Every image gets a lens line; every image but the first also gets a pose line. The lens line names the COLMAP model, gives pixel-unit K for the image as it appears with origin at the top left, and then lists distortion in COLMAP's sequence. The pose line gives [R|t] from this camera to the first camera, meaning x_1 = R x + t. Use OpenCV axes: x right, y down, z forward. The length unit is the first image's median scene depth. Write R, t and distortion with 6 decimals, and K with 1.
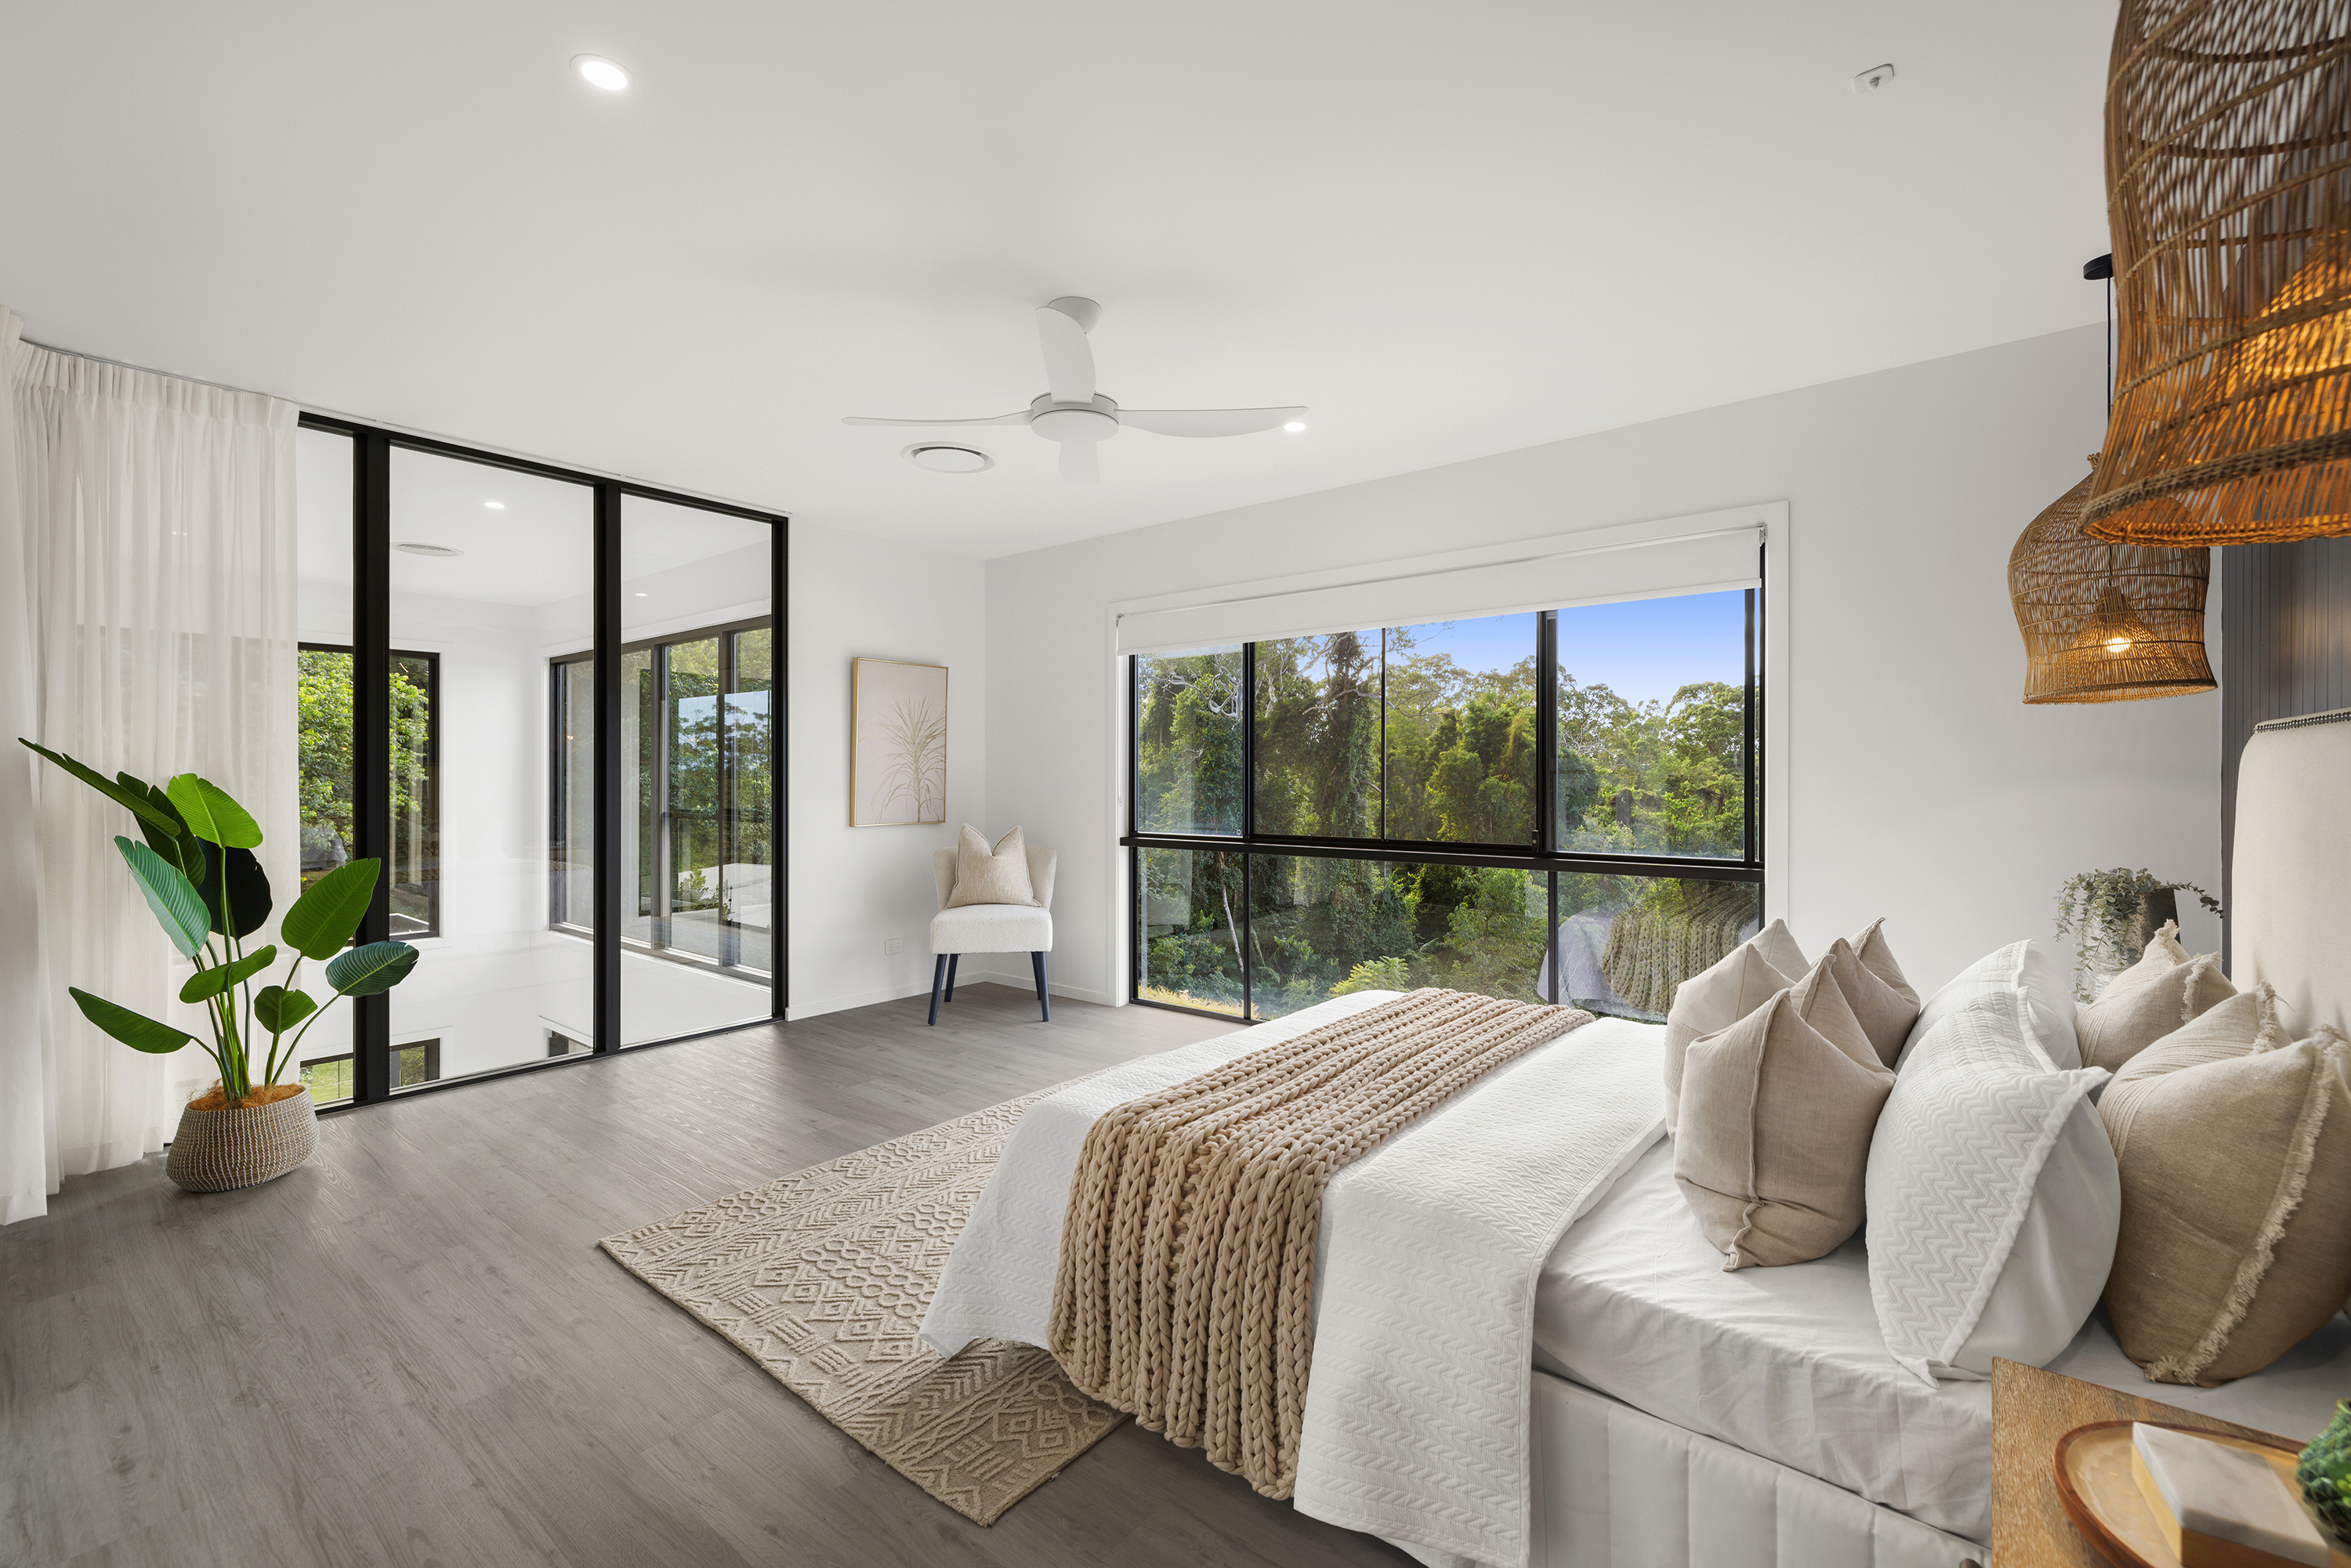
lens RADIAL K [[986.4, 0, 1173.9], [0, 986.4, 772.4], [0, 0, 1]] dist [-0.001736, -0.000039]
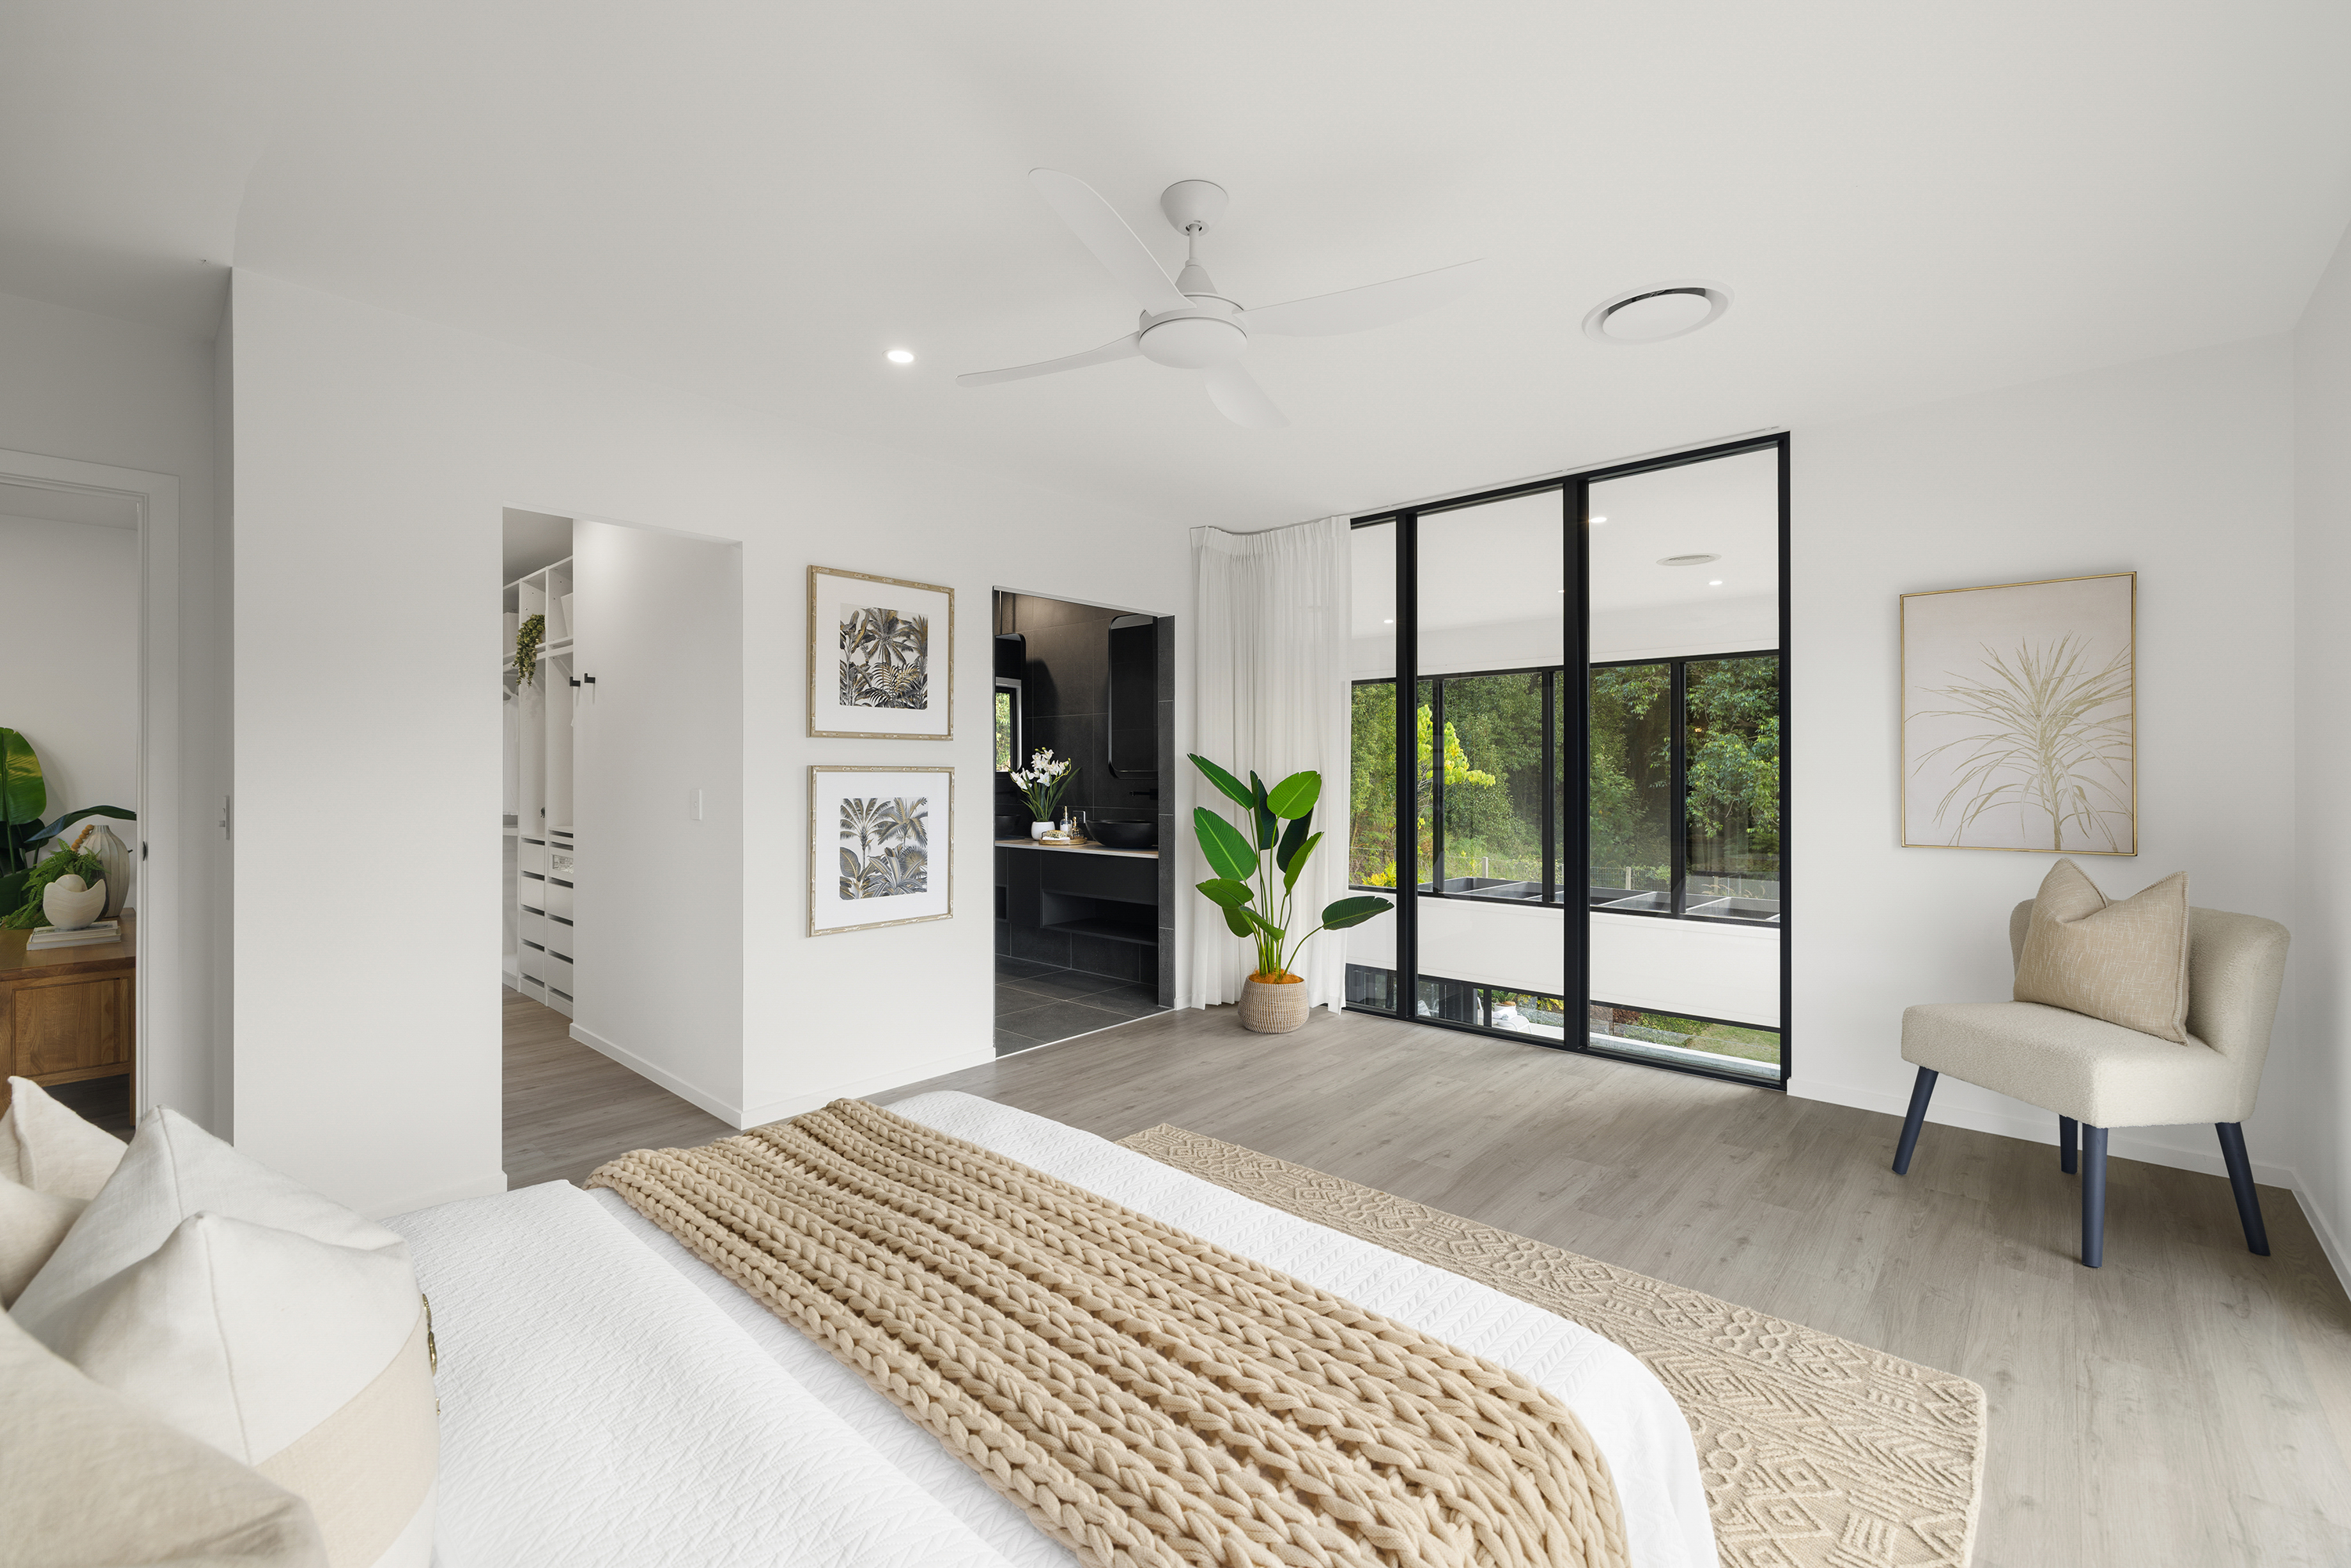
lens RADIAL K [[986.4, 0, 1173.9], [0, 986.4, 772.4], [0, 0, 1]] dist [-0.001736, -0.000039]
pose [[-0.051762, 0.000763, -0.998659, 0.510739], [0.009028, 0.999959, 0.000296, -0.000466], [0.998619, -0.009000, -0.051767, 0.741626]]
